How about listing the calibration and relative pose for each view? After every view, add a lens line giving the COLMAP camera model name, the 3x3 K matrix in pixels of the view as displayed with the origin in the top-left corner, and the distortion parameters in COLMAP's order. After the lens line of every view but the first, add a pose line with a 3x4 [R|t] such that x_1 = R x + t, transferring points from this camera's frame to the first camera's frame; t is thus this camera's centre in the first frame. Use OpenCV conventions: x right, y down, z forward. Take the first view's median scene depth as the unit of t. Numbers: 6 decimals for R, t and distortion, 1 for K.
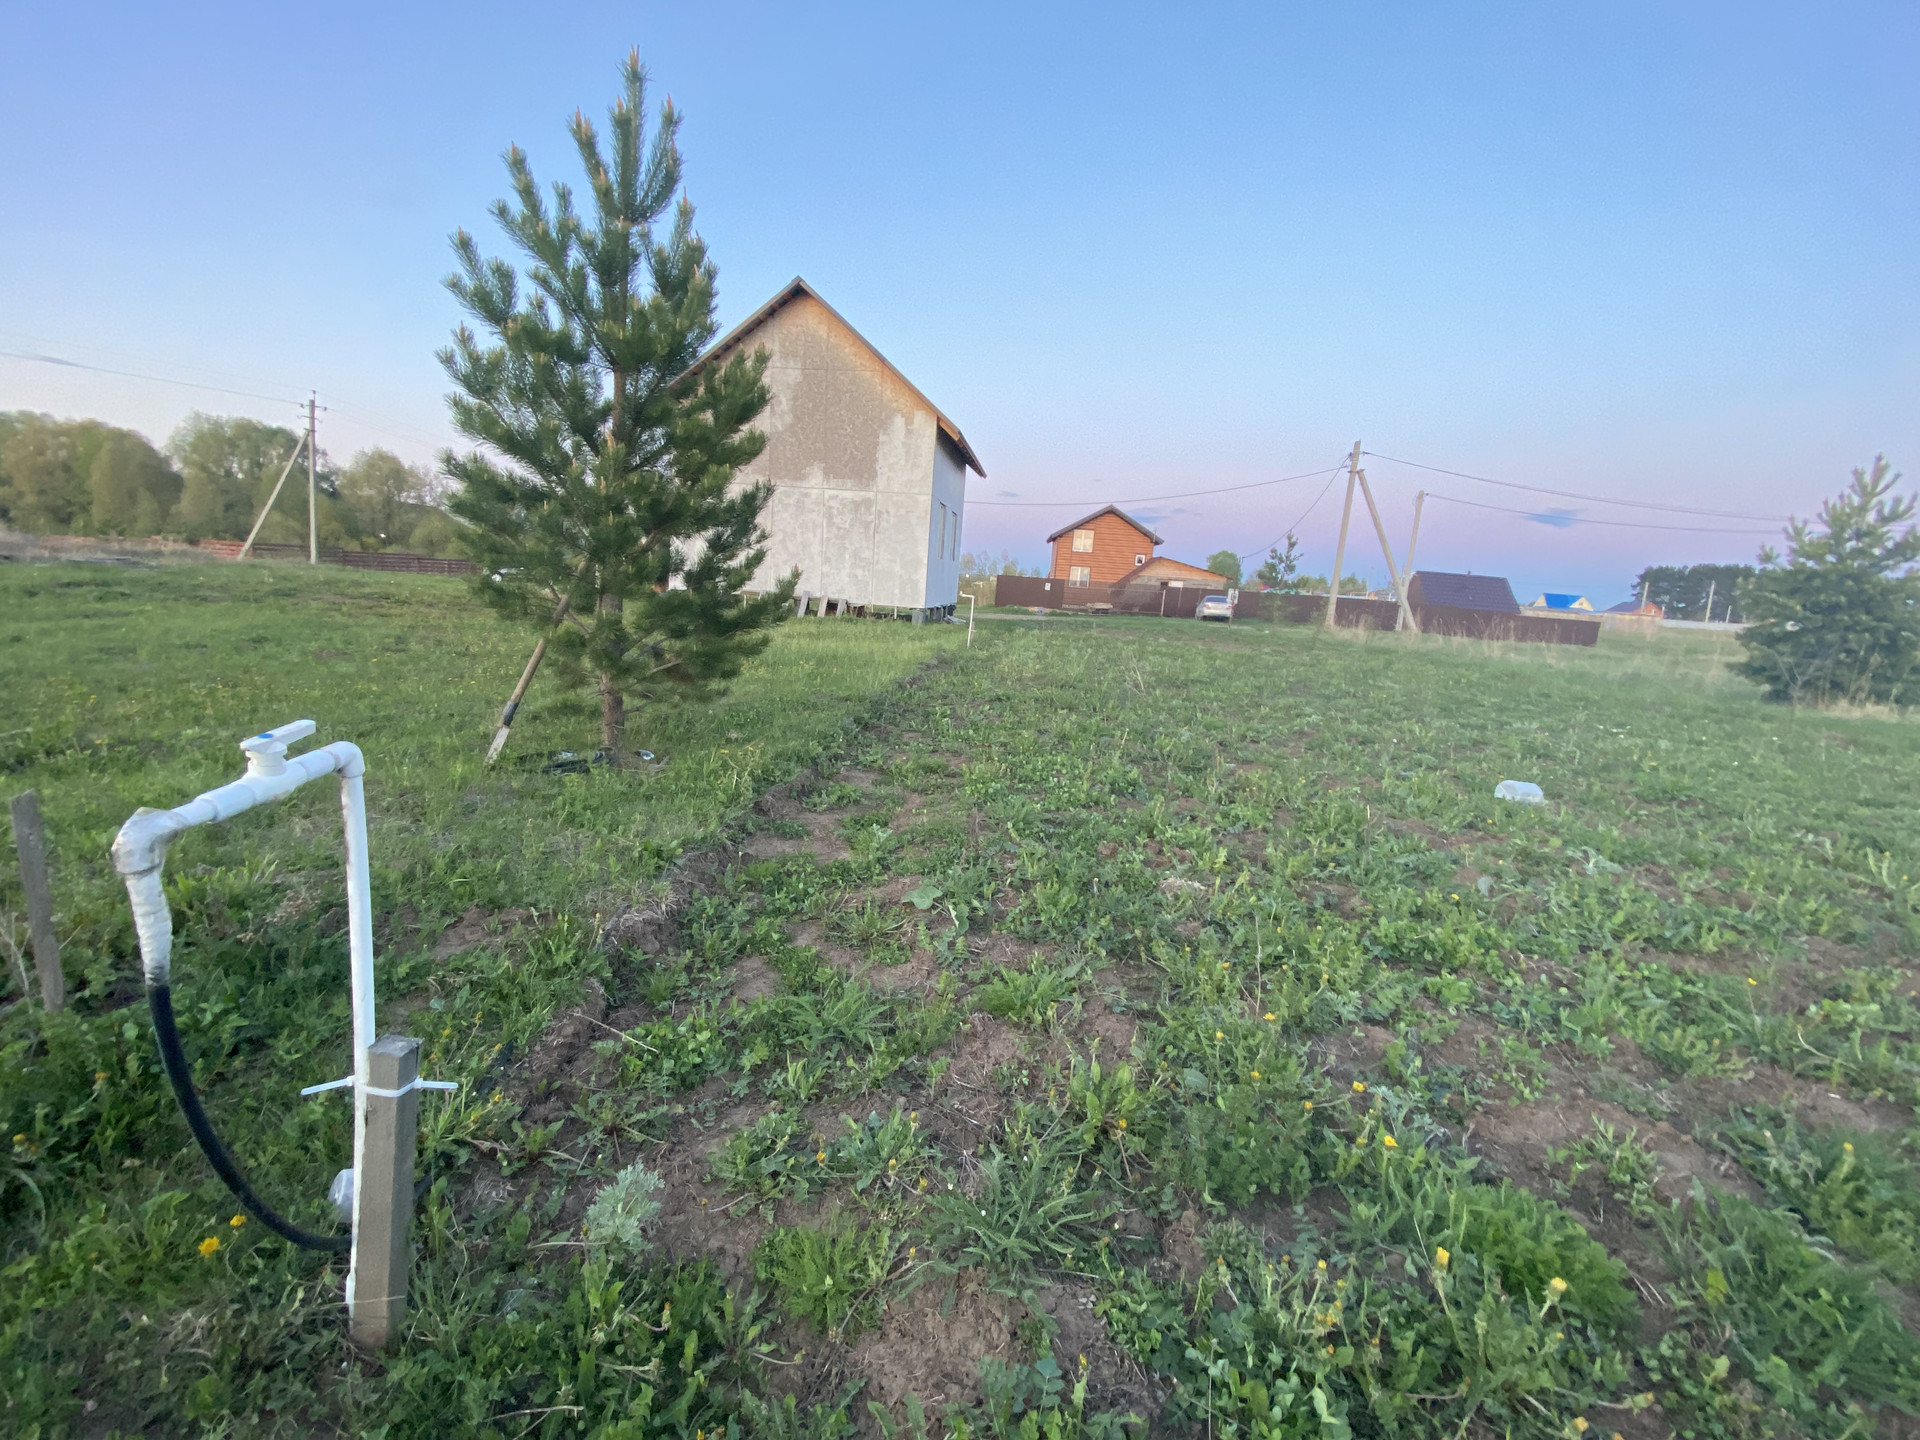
lens RADIAL K [[752.6, 0, 950.2], [0, 752.6, 725.9], [0, 0, 1]] dist [-0.000500, -0.012464]
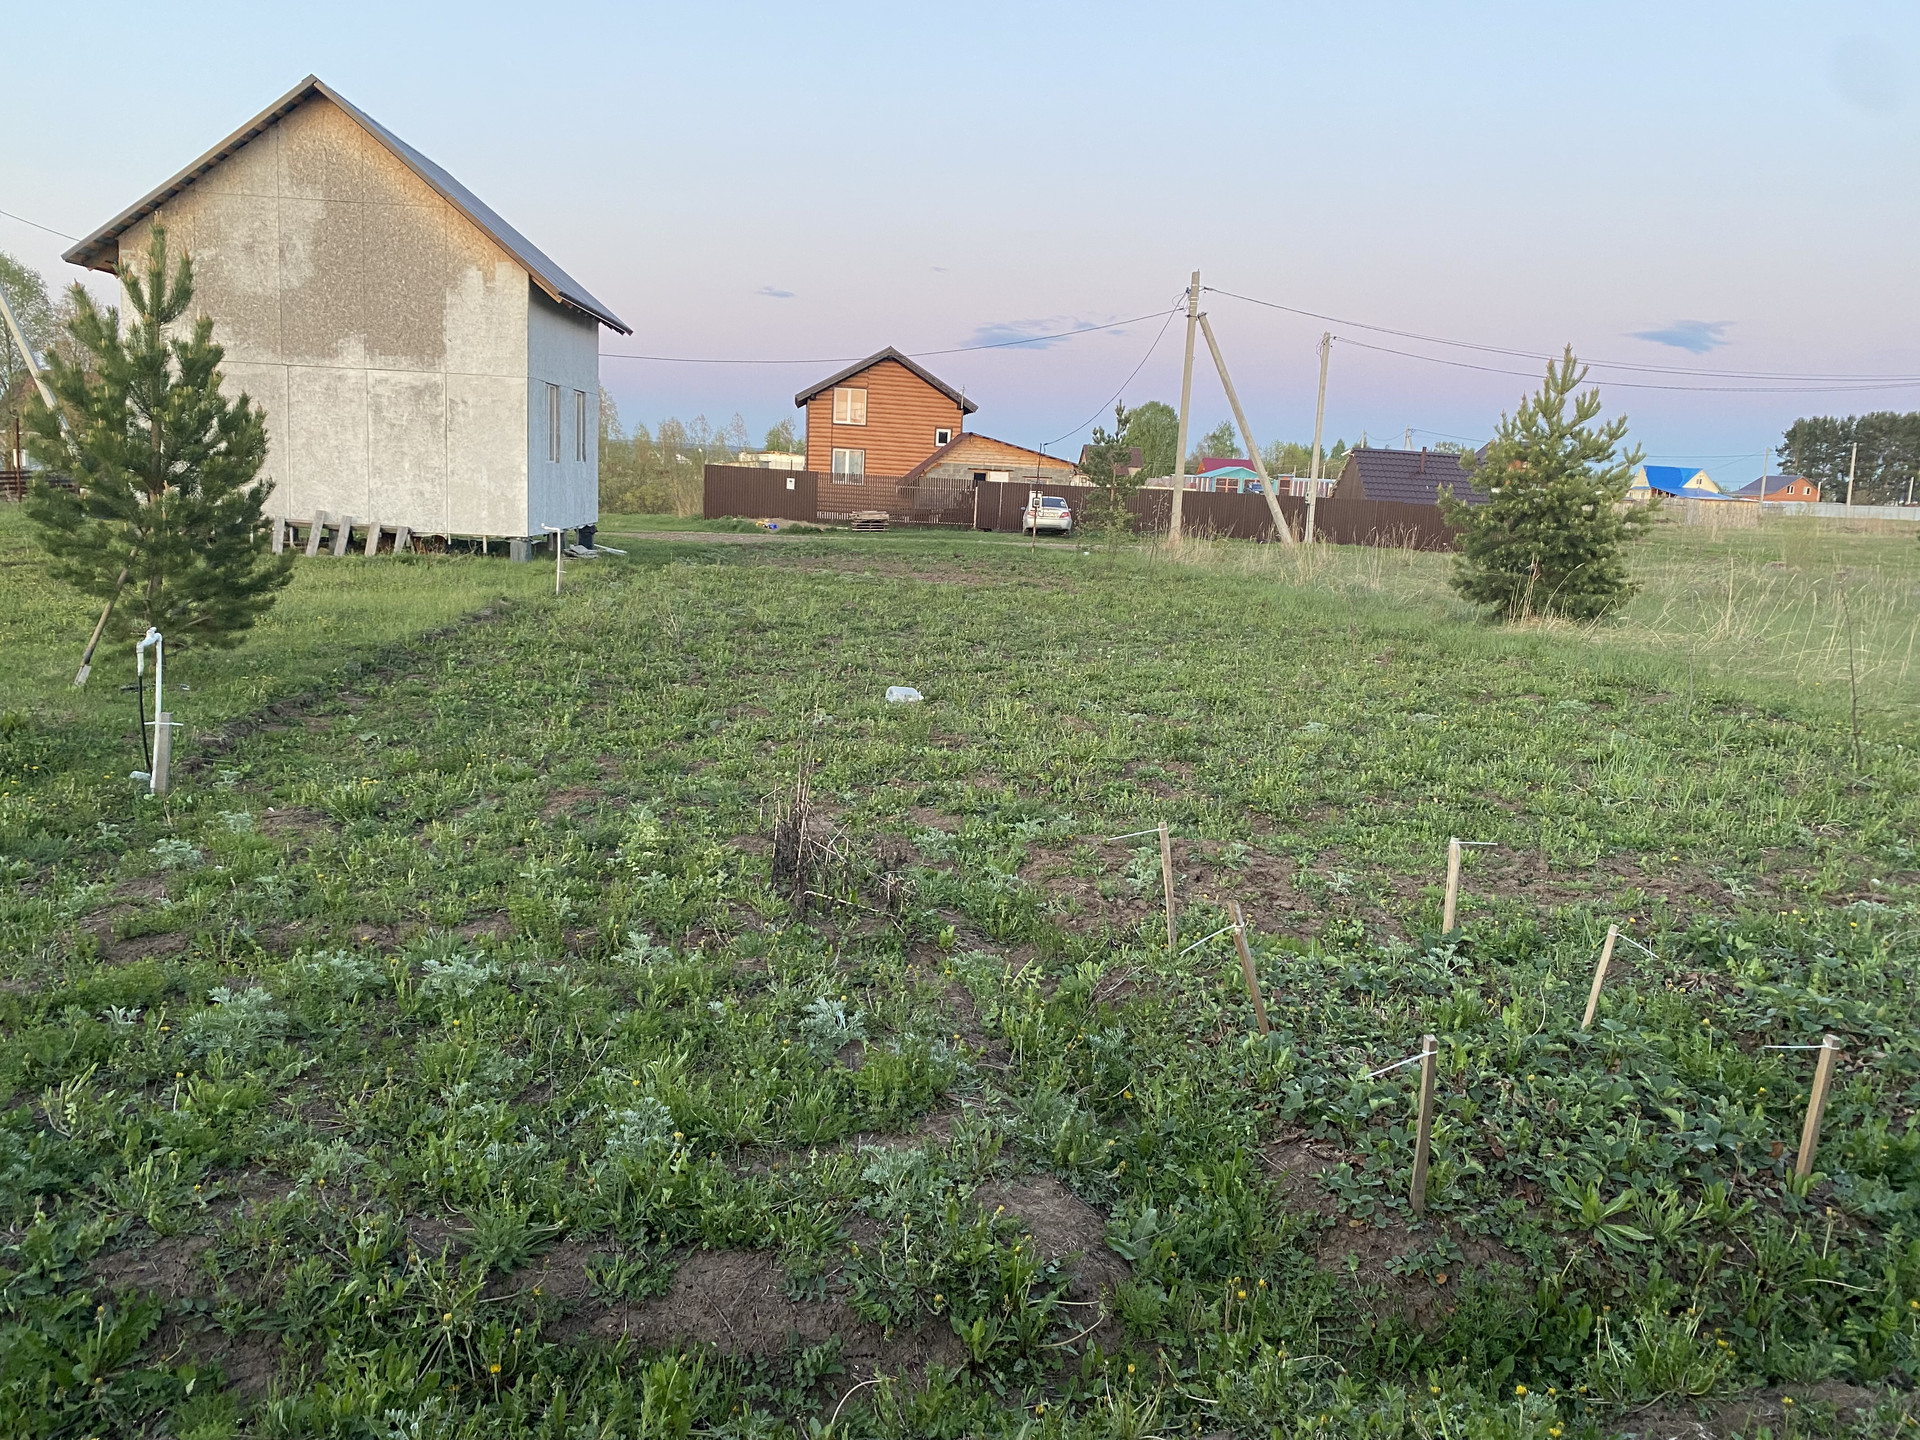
lens RADIAL K [[1466.2, 0, 965.0], [0, 1466.2, 714.7], [0, 0, 1]] dist [0.102196, -0.156027]
pose [[0.983361, -0.046554, 0.175594, 0.117496], [0.048858, 0.998767, -0.008820, 0.041412], [-0.174967, 0.017252, 0.984423, -0.435373]]
